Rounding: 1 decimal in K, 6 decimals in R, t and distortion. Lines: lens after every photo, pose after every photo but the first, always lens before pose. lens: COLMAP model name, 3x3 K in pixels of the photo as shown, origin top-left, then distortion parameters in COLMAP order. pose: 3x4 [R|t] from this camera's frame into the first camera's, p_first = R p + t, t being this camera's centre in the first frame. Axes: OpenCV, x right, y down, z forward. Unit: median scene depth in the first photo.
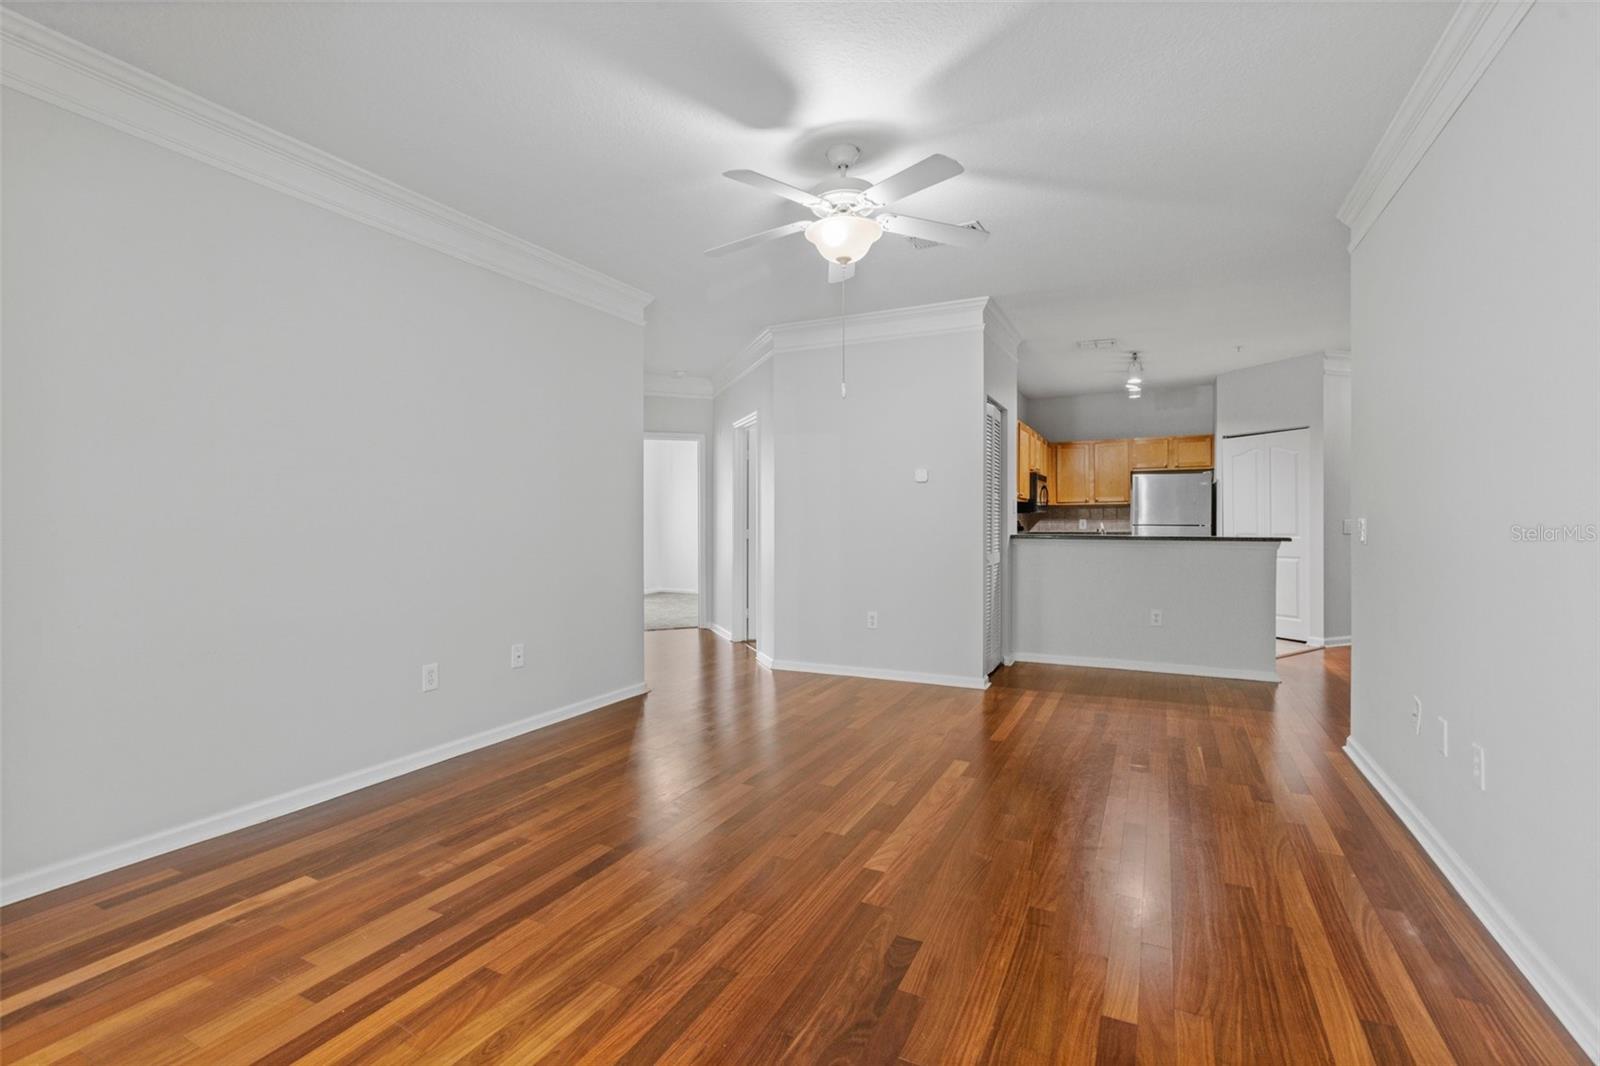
lens RADIAL K [[691.8, 0, 803.0], [0, 691.8, 520.4], [0, 0, 1]] dist [-0.001552, -0.000517]
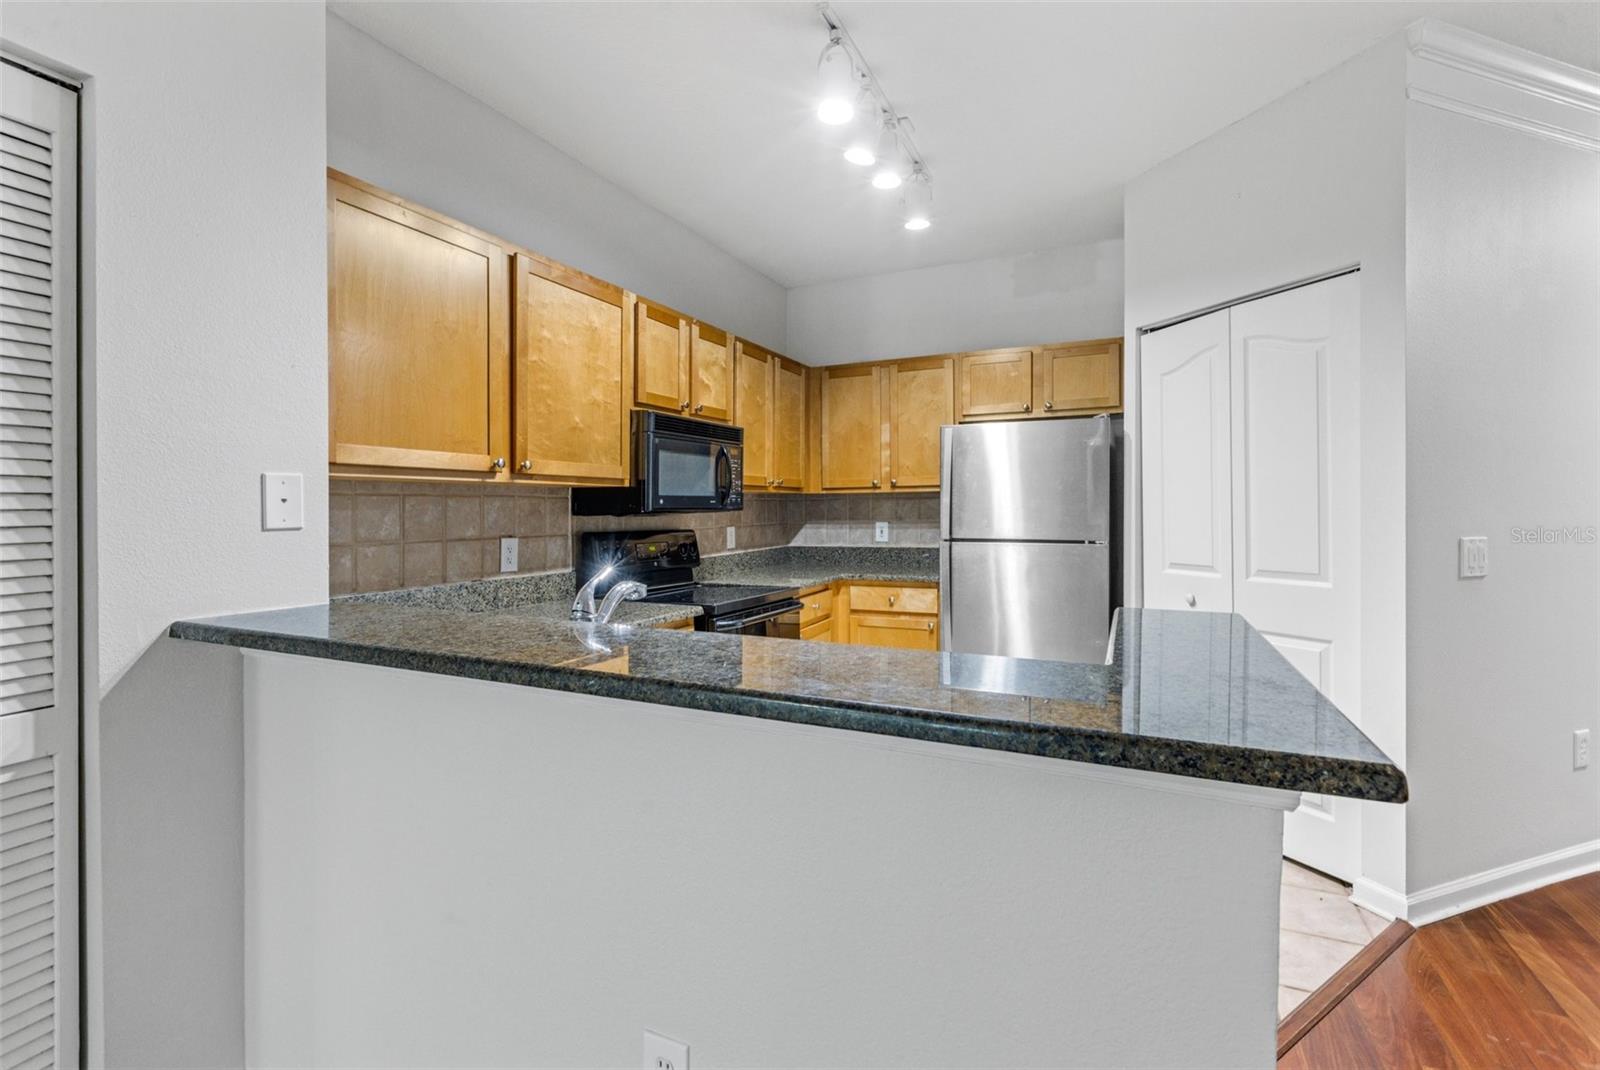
lens RADIAL K [[691.8, 0, 803.0], [0, 691.8, 522.4], [0, 0, 1]] dist [-0.001552, -0.000517]
pose [[0.999650, -0.007283, 0.025441, 0.351915], [0.006875, 0.999847, 0.016077, -0.010235], [-0.025554, -0.015897, 0.999547, 0.521295]]
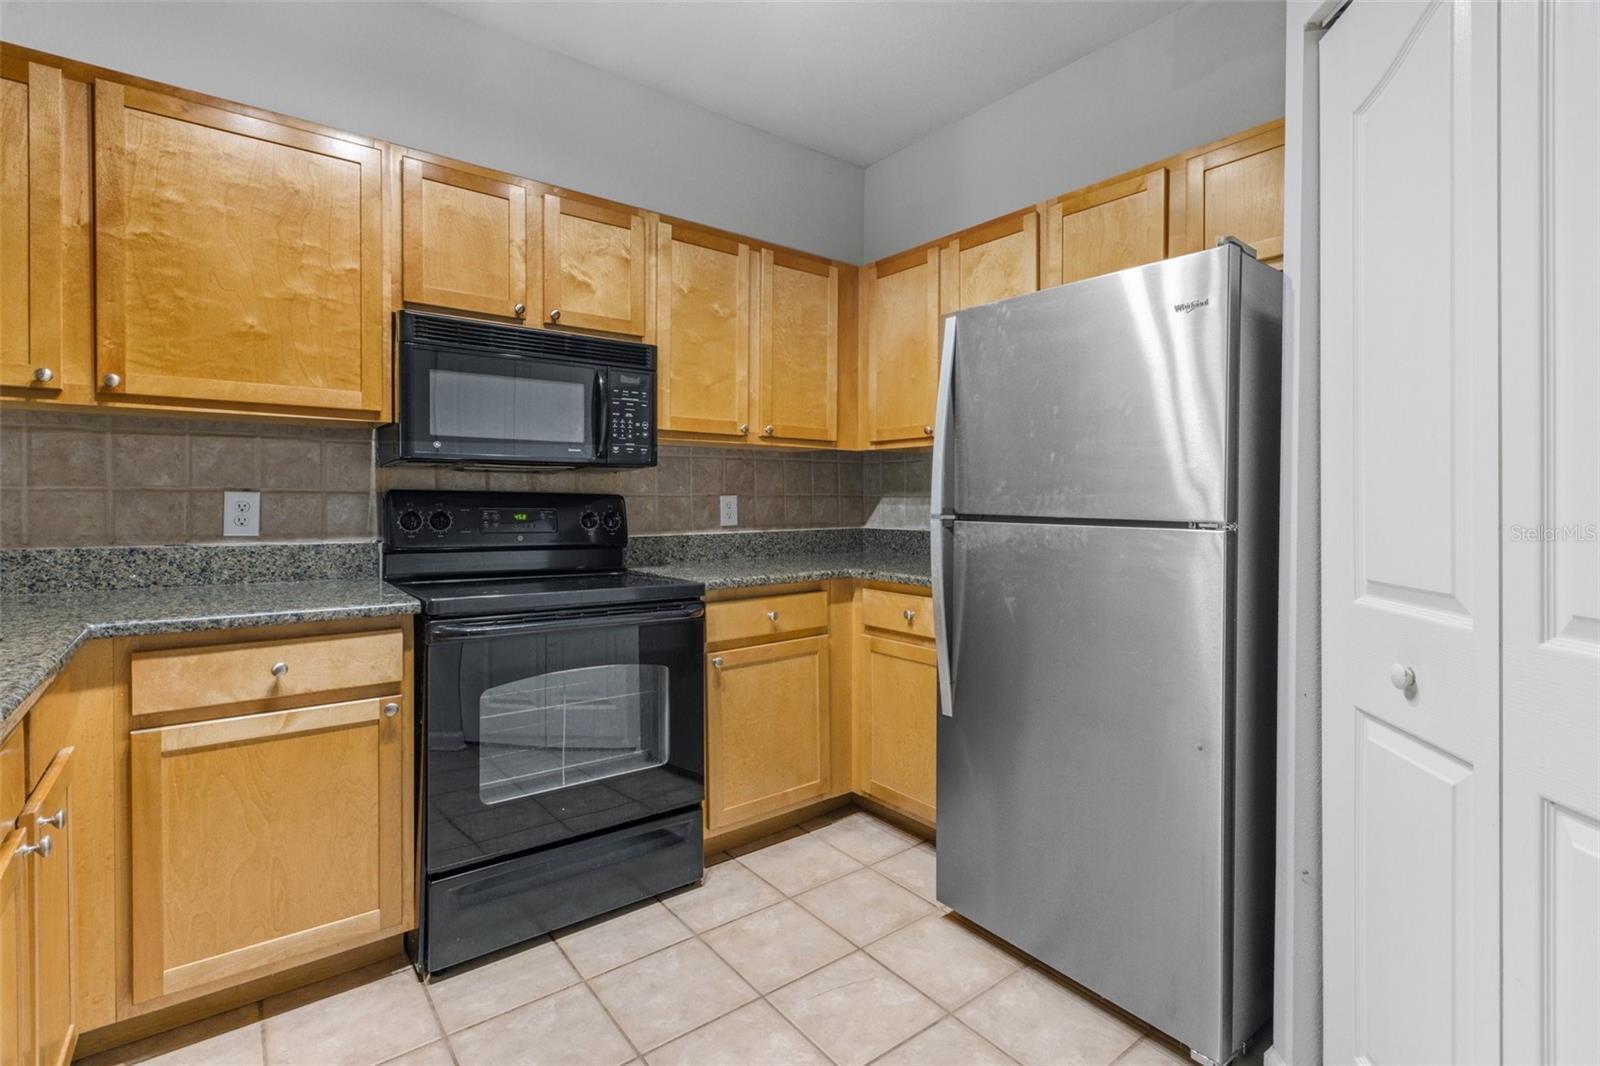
lens RADIAL K [[726.0, 0, 809.3], [0, 726.0, 510.4], [0, 0, 1]] dist [-0.000418, -0.000966]
pose [[0.911142, 0.012398, -0.411907, 0.499099], [-0.007204, 0.999874, 0.014160, 0.001796], [0.412030, -0.009934, 0.911116, 0.682976]]
